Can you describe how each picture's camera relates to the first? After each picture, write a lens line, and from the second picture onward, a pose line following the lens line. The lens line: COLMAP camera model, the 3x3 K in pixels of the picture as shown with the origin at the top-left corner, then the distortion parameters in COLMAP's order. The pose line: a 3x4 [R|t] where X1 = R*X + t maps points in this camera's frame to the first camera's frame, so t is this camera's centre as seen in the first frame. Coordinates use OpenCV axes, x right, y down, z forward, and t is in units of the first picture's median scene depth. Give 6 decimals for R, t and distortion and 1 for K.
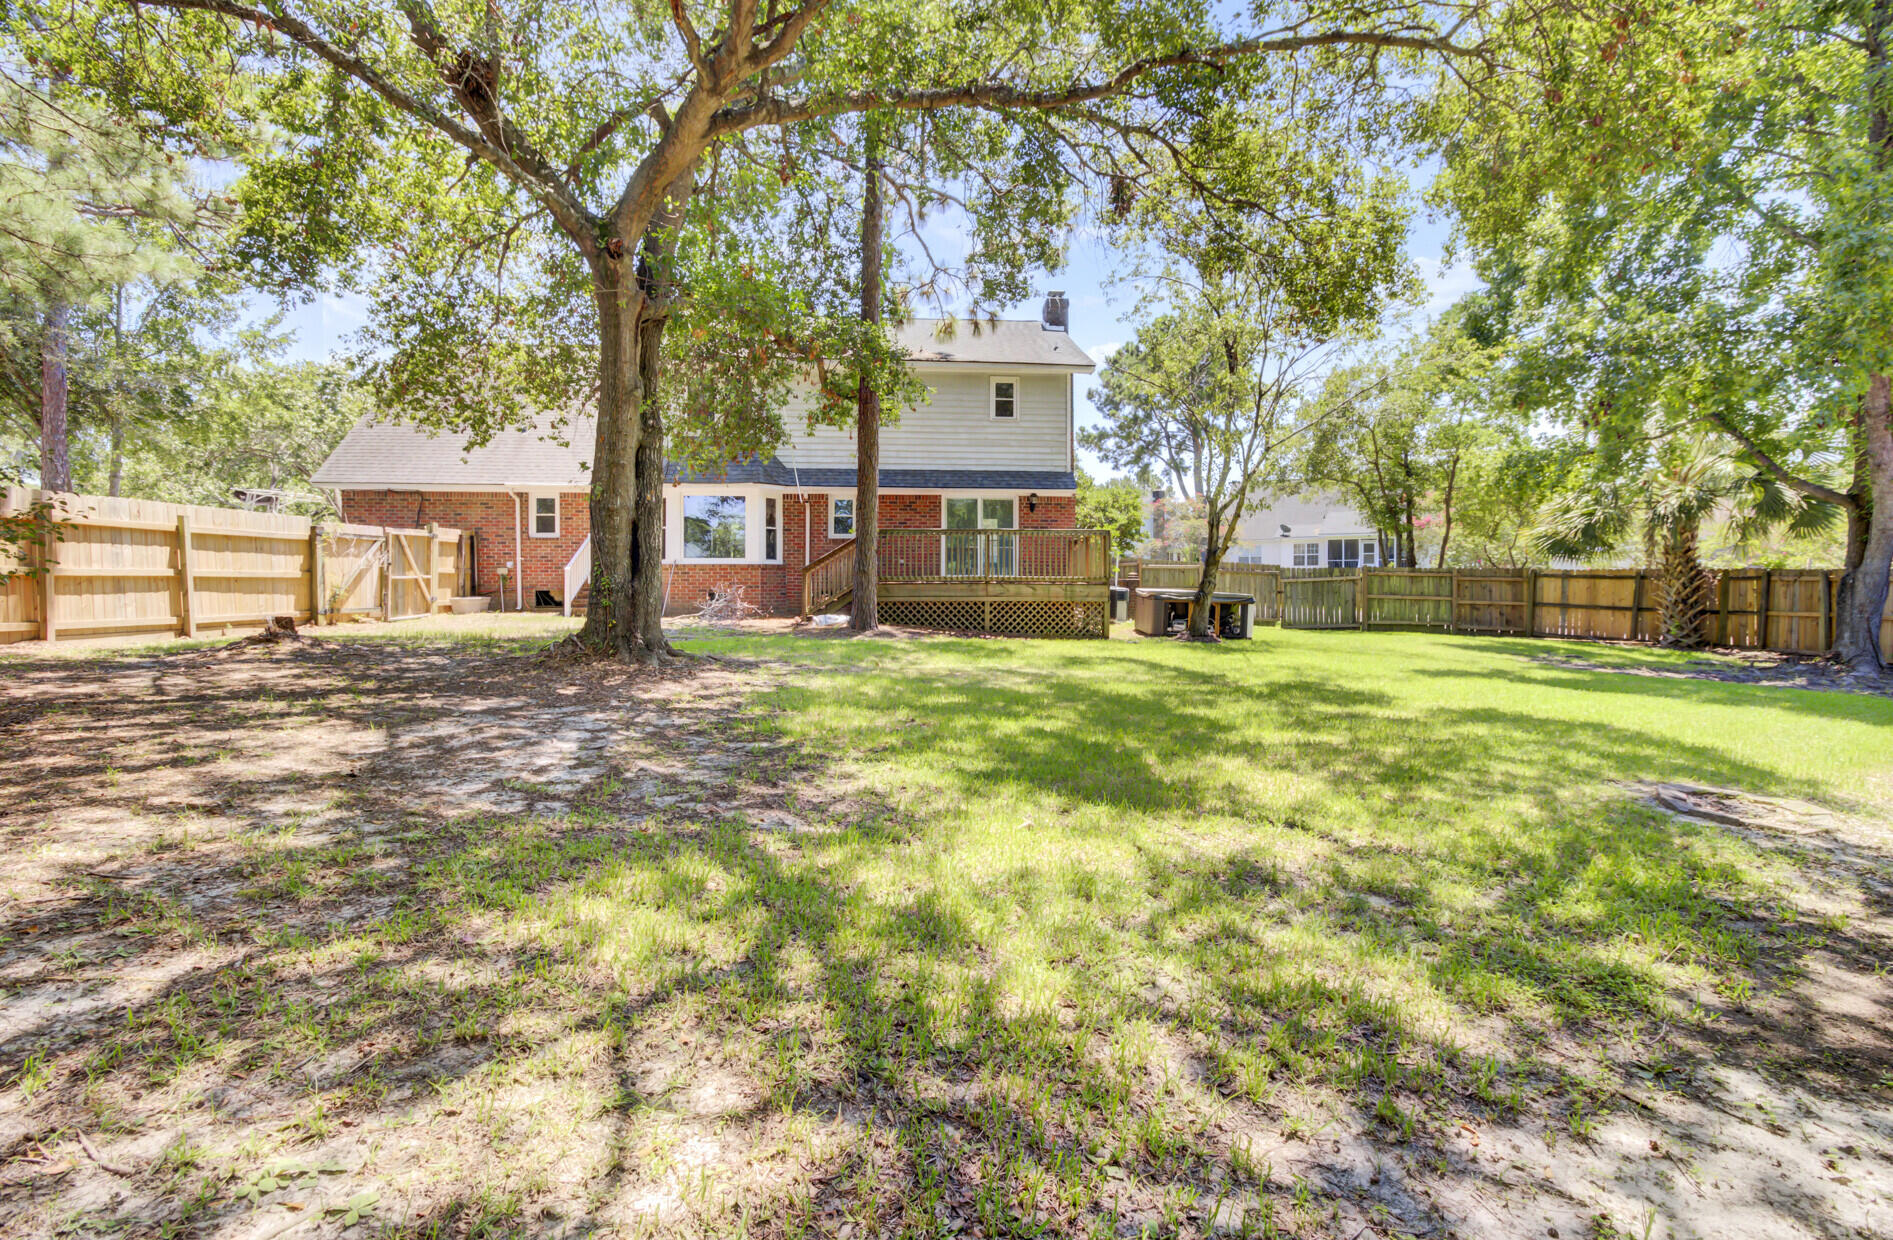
lens RADIAL K [[862.5, 0, 945.7], [0, 862.5, 604.4], [0, 0, 1]] dist [-0.023933, 0.013082]
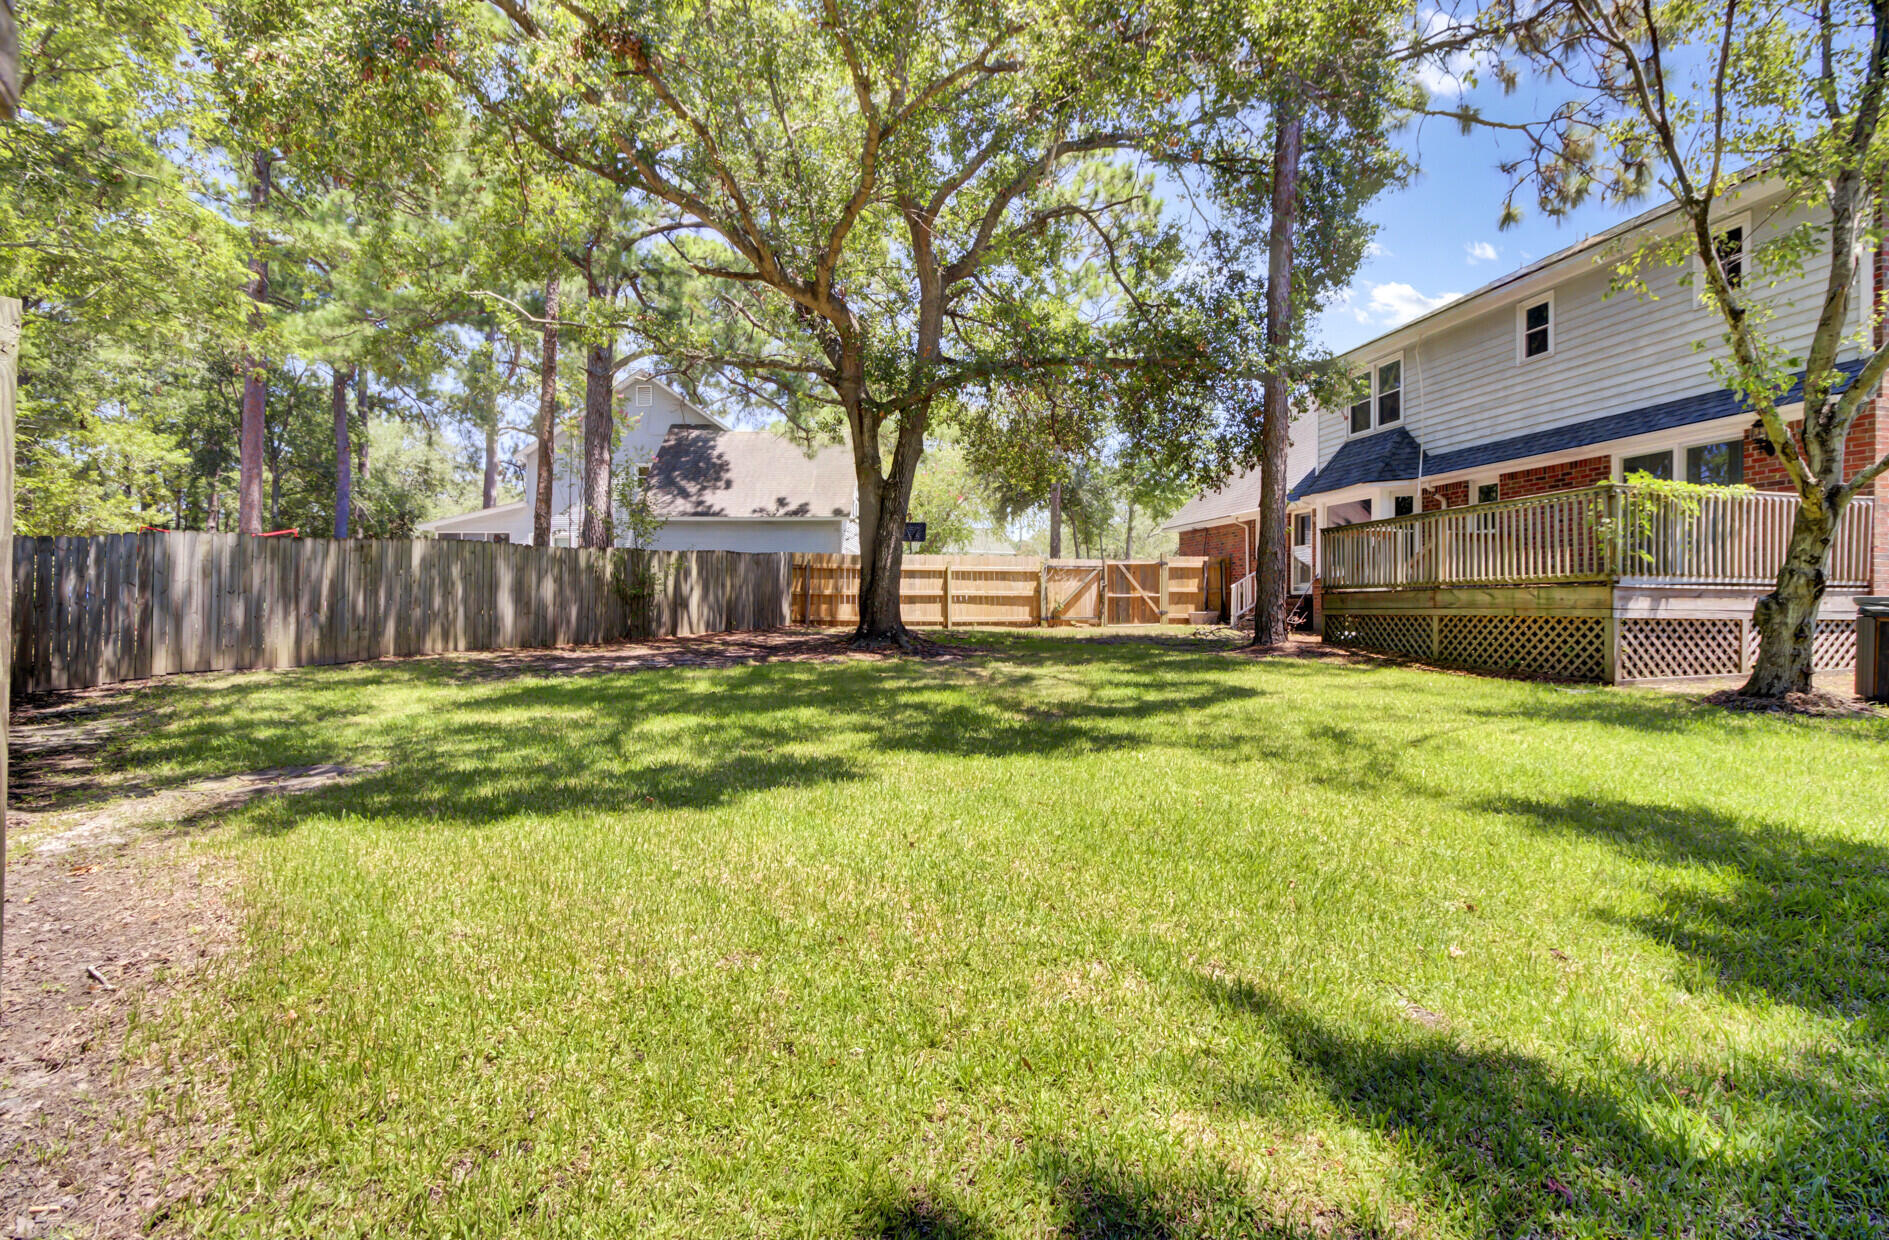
lens RADIAL K [[860.7, 0, 943.7], [0, 860.7, 604.4], [0, 0, 1]] dist [-0.023933, 0.013082]
pose [[0.271572, -0.002636, -0.962415, 0.776673], [-0.026422, 0.999599, -0.010193, 0.004356], [0.962055, 0.028197, 0.271393, 0.464724]]
